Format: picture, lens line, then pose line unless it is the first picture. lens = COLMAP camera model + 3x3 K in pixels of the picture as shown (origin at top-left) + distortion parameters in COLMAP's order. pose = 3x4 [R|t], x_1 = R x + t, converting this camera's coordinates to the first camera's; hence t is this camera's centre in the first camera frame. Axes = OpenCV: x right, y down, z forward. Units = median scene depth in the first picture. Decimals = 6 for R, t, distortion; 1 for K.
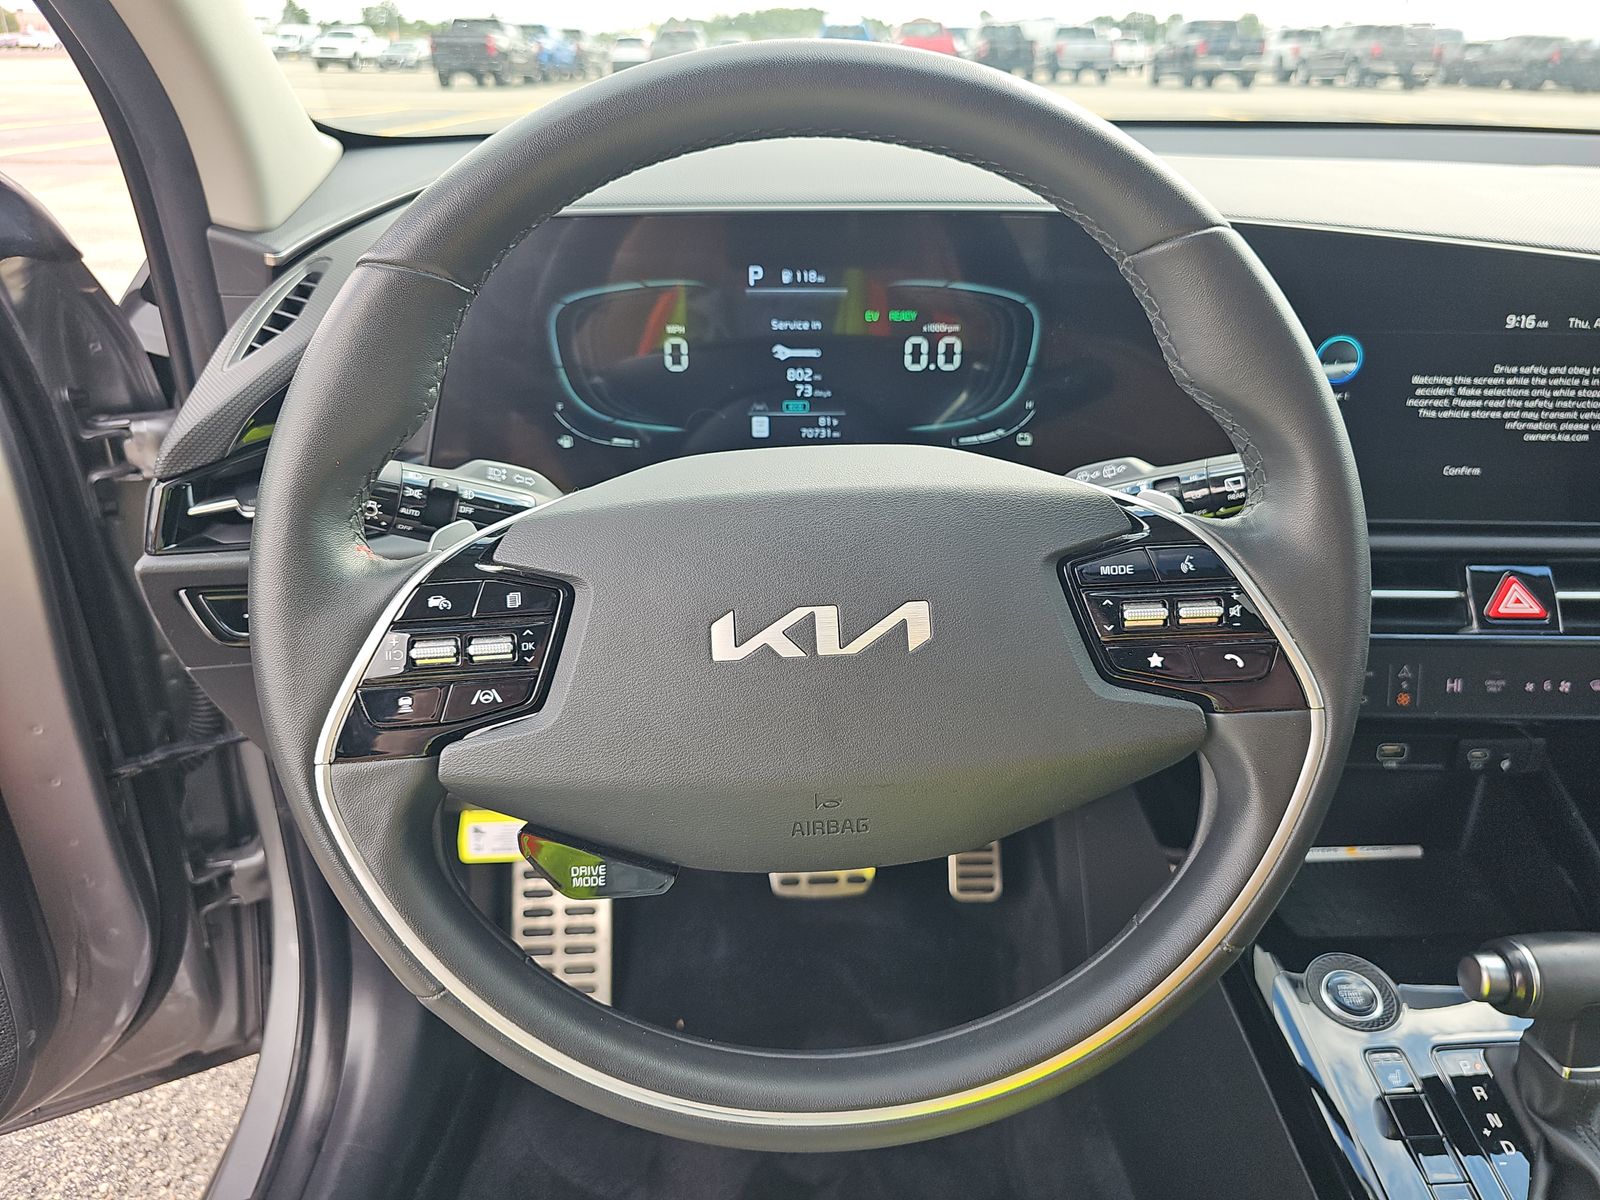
lens RADIAL K [[1102.2, 0, 768.5], [0, 1102.2, 599.9], [0, 0, 1]] dist [0.028489, -0.036051]
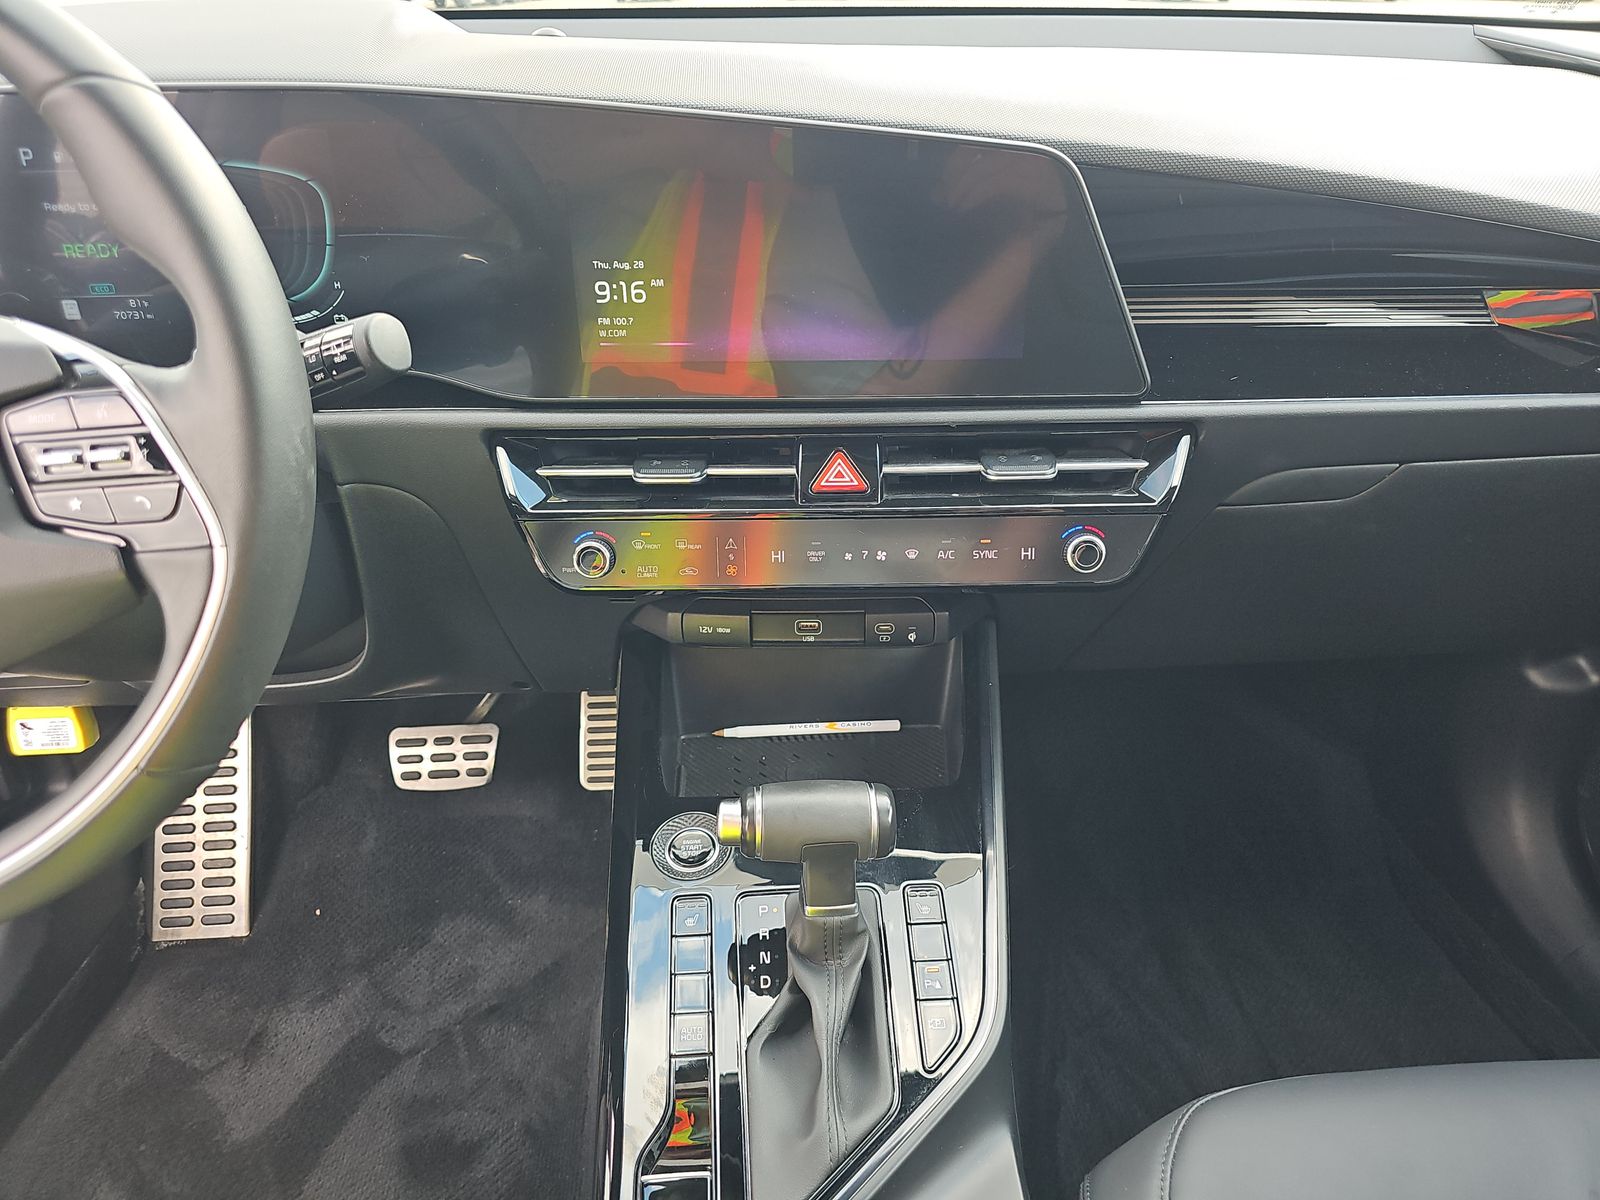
lens RADIAL K [[1081.6, 0, 800.0], [0, 1081.6, 600.0], [0, 0, 1]] dist [0.031100, -0.043722]
pose [[0.999609, -0.015626, 0.023195, 0.640027], [0.014155, 0.997959, 0.062264, 0.057201], [-0.024121, -0.061911, 0.997790, -0.027510]]
